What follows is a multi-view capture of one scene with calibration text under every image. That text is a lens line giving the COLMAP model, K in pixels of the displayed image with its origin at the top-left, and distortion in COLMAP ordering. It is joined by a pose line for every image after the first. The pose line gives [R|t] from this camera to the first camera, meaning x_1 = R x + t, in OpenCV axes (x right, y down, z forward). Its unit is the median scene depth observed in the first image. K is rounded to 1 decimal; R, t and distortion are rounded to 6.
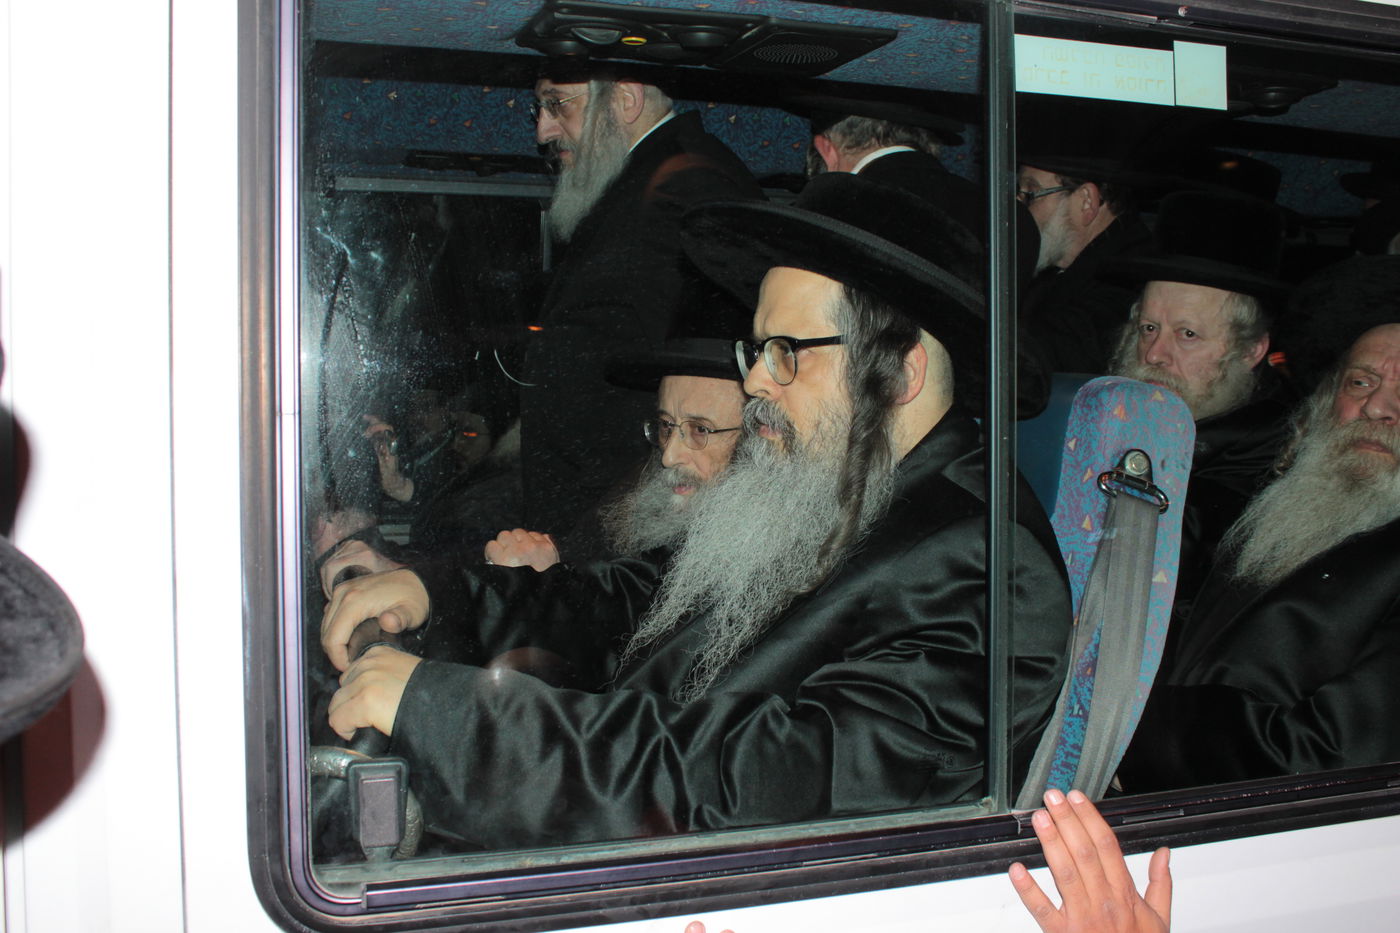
lens RADIAL K [[1278.5, 0, 693.9], [0, 1278.5, 444.4], [0, 0, 1]] dist [-0.072456, 0.000000]
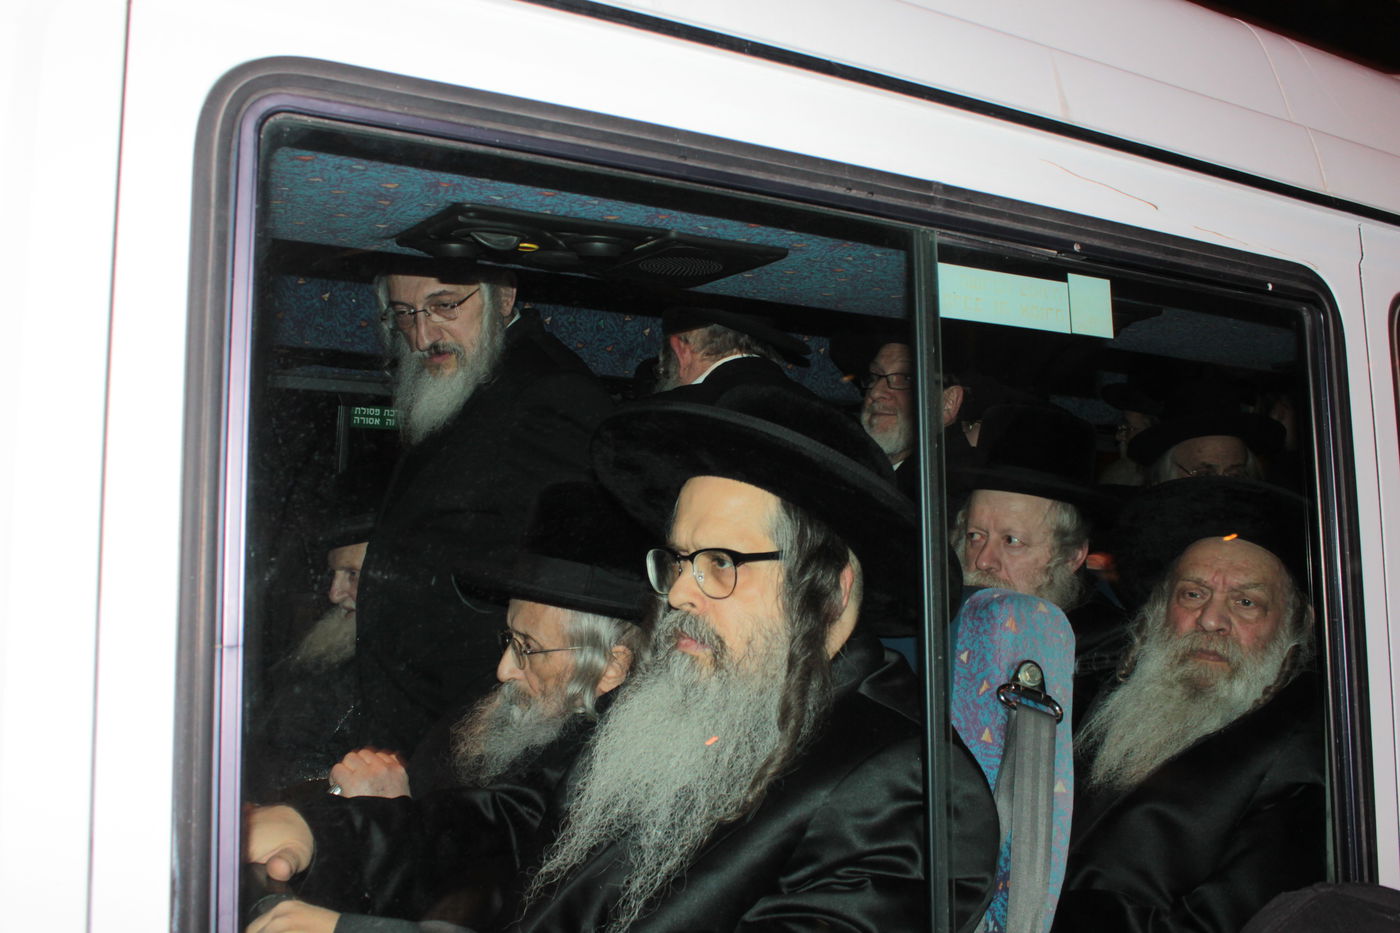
lens RADIAL K [[1278.5, 0, 705.0], [0, 1278.5, 477.7], [0, 0, 1]] dist [-0.072456, 0.000000]
pose [[0.978661, 0.014777, 0.204948, -0.120777], [0.010755, 0.992360, -0.122907, -0.019805], [-0.205198, 0.122488, 0.971025, 0.039915]]
